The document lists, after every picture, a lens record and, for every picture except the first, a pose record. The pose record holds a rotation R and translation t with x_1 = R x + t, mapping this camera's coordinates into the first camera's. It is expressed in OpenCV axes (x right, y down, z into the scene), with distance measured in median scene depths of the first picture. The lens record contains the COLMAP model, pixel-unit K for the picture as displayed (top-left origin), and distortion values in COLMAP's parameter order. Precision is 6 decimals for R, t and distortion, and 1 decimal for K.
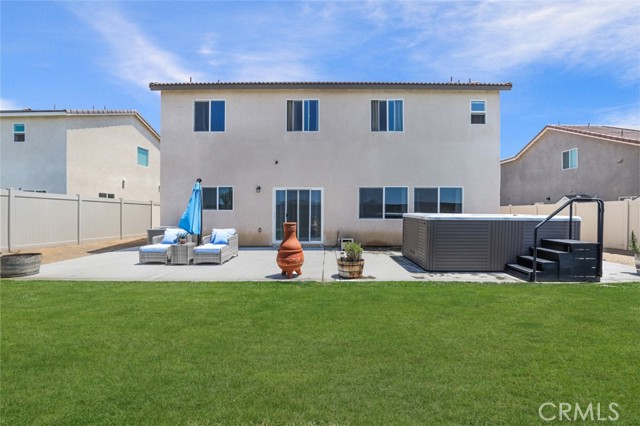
lens RADIAL K [[291.9, 0, 321.3], [0, 291.9, 215.9], [0, 0, 1]] dist [-0.030454, 0.000287]
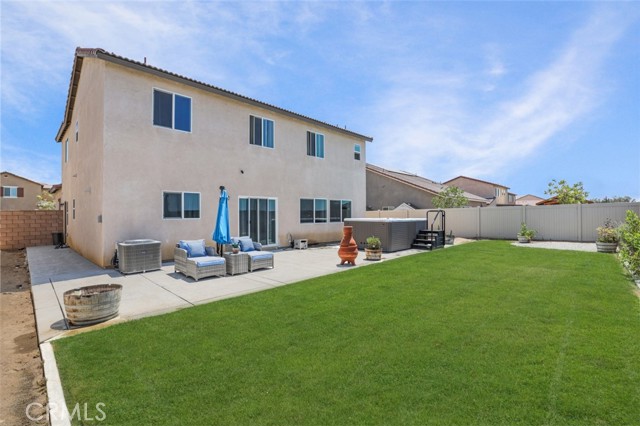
lens RADIAL K [[305.7, 0, 335.7], [0, 305.7, 211.5], [0, 0, 1]] dist [-0.000722, -0.000072]
pose [[0.649394, 0.000760, 0.760452, -0.768515], [0.020952, 0.999602, -0.018891, -0.013790], [-0.760164, 0.028200, 0.649119, 0.035275]]
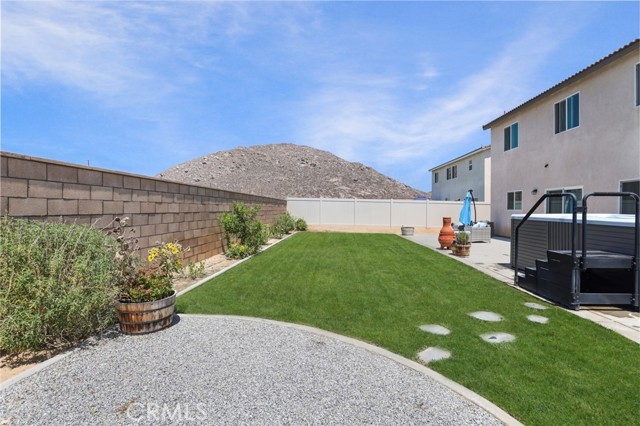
lens RADIAL K [[290.5, 0, 324.3], [0, 290.5, 210.9], [0, 0, 1]] dist [-0.029139, 0.000910]
pose [[-0.041827, 0.007018, -0.999100, 0.933224], [-0.035099, 0.999348, 0.008489, 0.003405], [0.998508, 0.035423, -0.041553, 0.229464]]
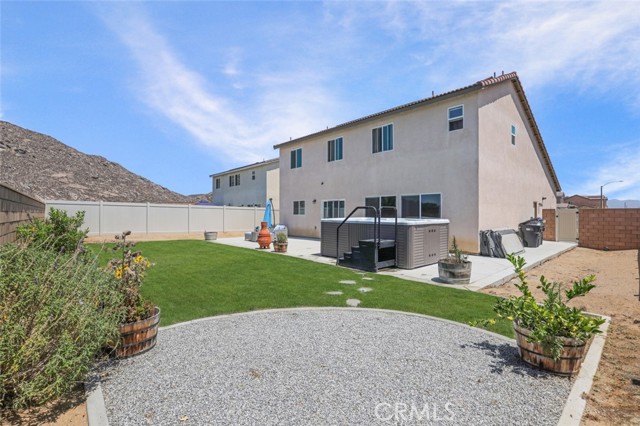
lens RADIAL K [[291.9, 0, 321.3], [0, 291.9, 215.9], [0, 0, 1]] dist [-0.030454, 0.000287]
pose [[0.668462, 0.006385, -0.743718, 0.972025], [-0.023515, 0.999645, -0.012553, 0.004296], [0.743374, 0.025879, 0.668375, -0.014360]]
